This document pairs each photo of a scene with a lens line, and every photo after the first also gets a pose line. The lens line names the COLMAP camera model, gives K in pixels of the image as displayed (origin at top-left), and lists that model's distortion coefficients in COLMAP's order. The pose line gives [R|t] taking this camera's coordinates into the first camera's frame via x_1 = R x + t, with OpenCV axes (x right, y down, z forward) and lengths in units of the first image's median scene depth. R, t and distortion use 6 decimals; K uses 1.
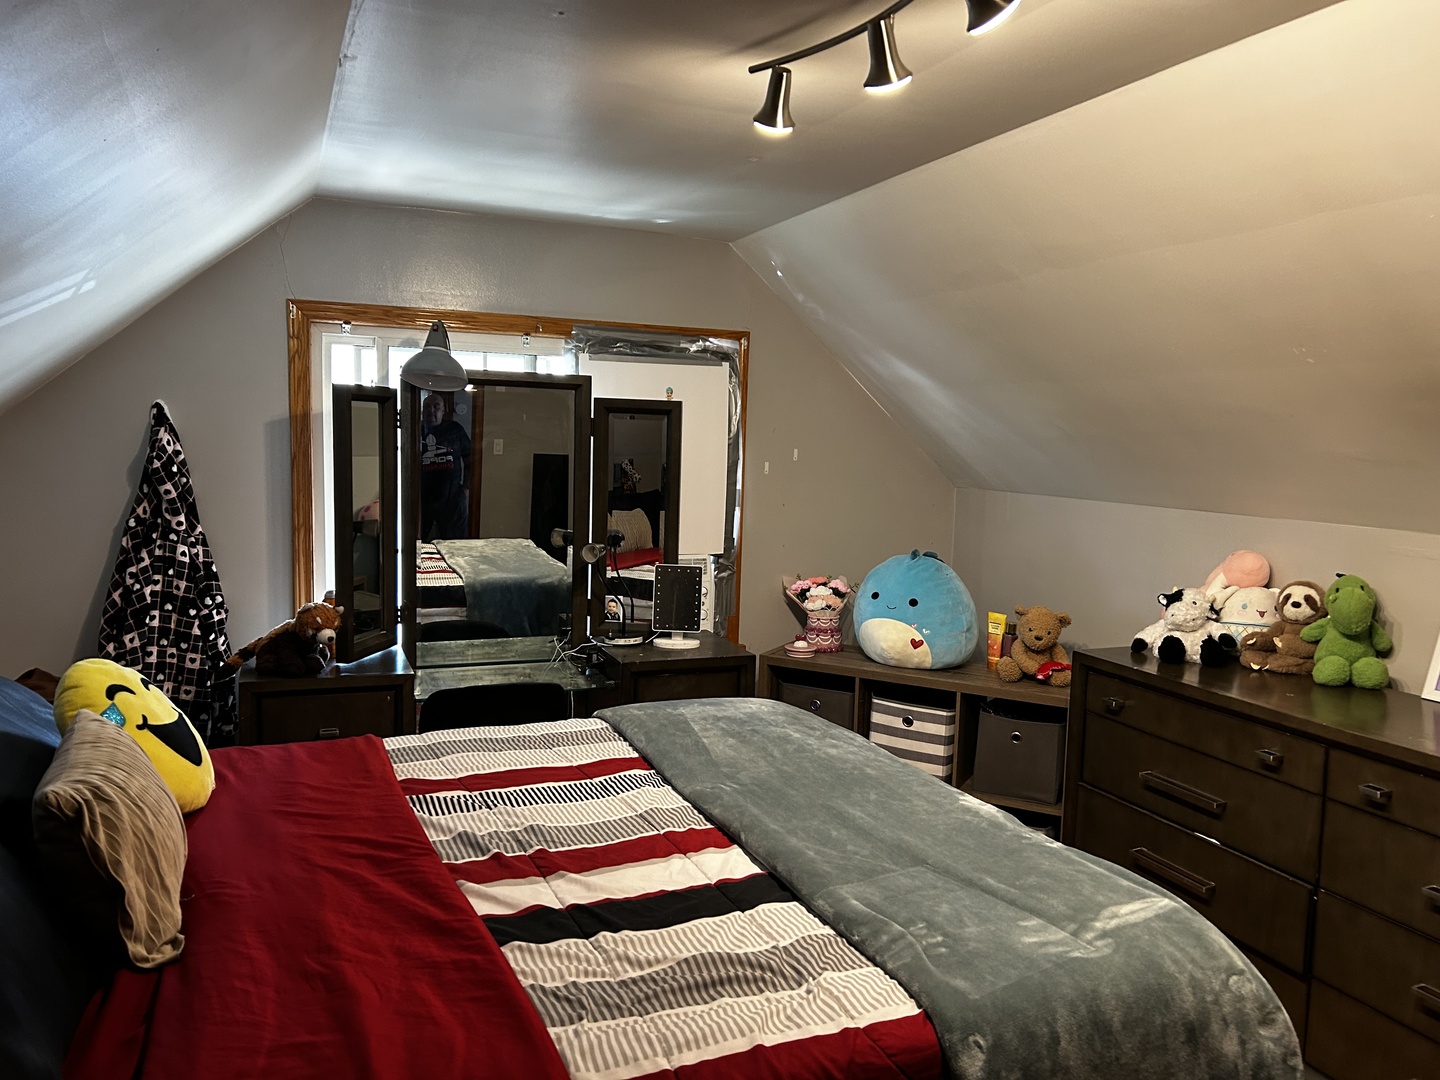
lens RADIAL K [[1074.1, 0, 726.0], [0, 1074.1, 540.3], [0, 0, 1]] dist [0.051339, -0.051547]
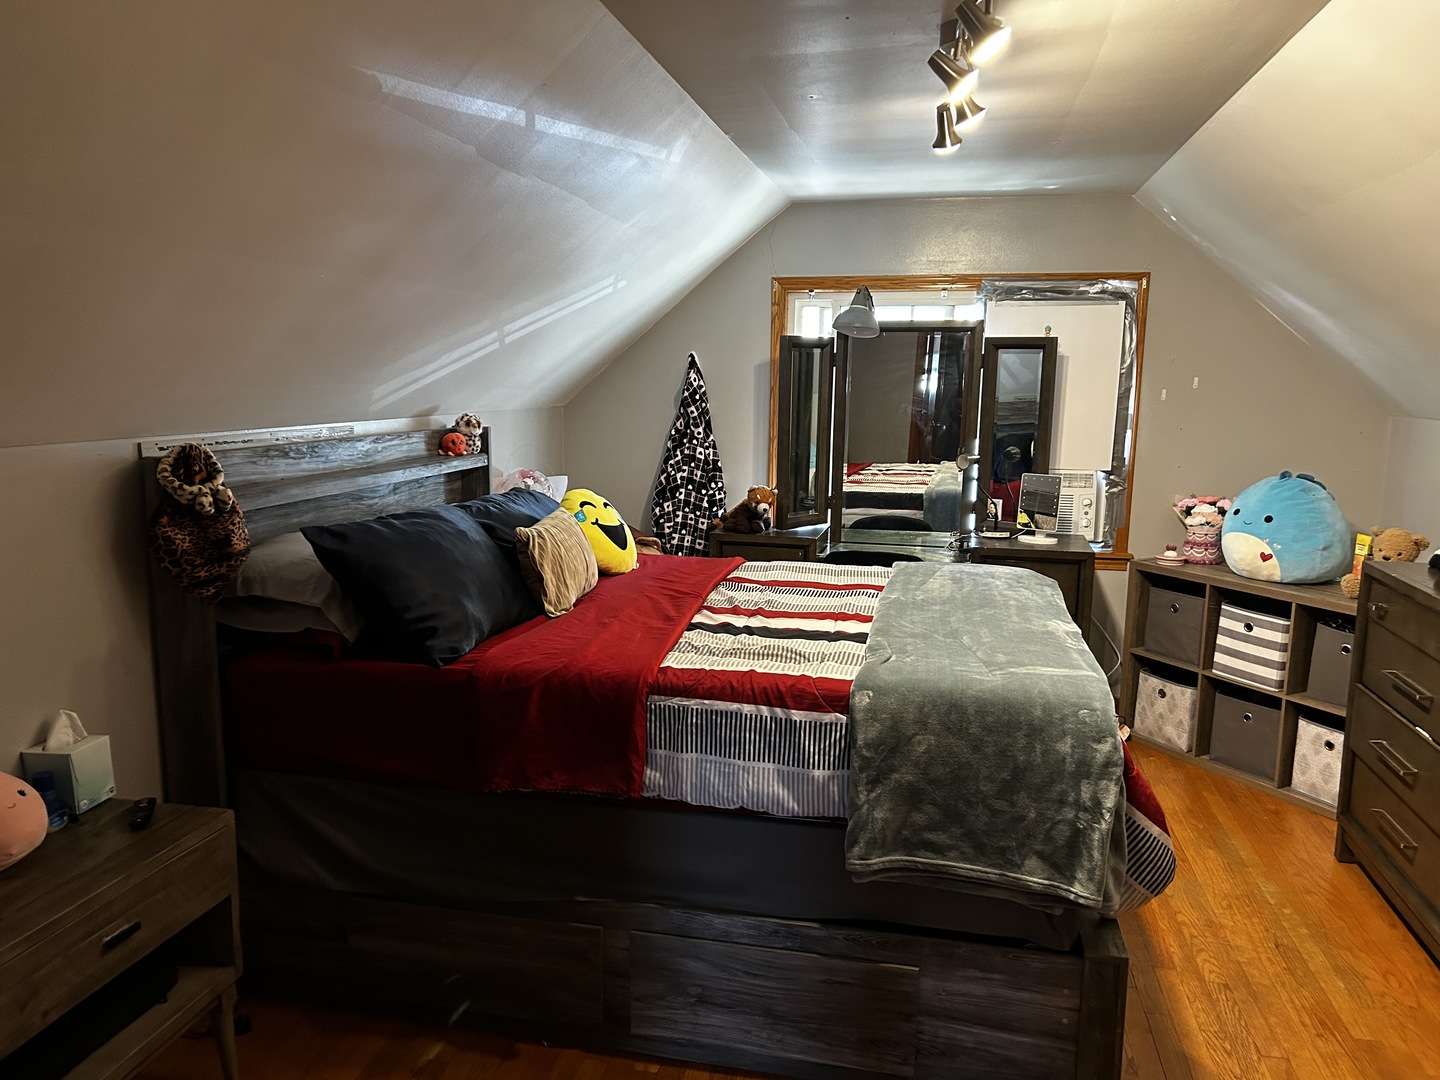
lens RADIAL K [[1074.1, 0, 707.7], [0, 1074.1, 549.0], [0, 0, 1]] dist [0.051339, -0.051547]
pose [[0.811907, 0.075086, -0.578938, 0.387370], [-0.043896, 0.996739, 0.067713, 0.043412], [0.582134, -0.029563, 0.812555, -0.223569]]
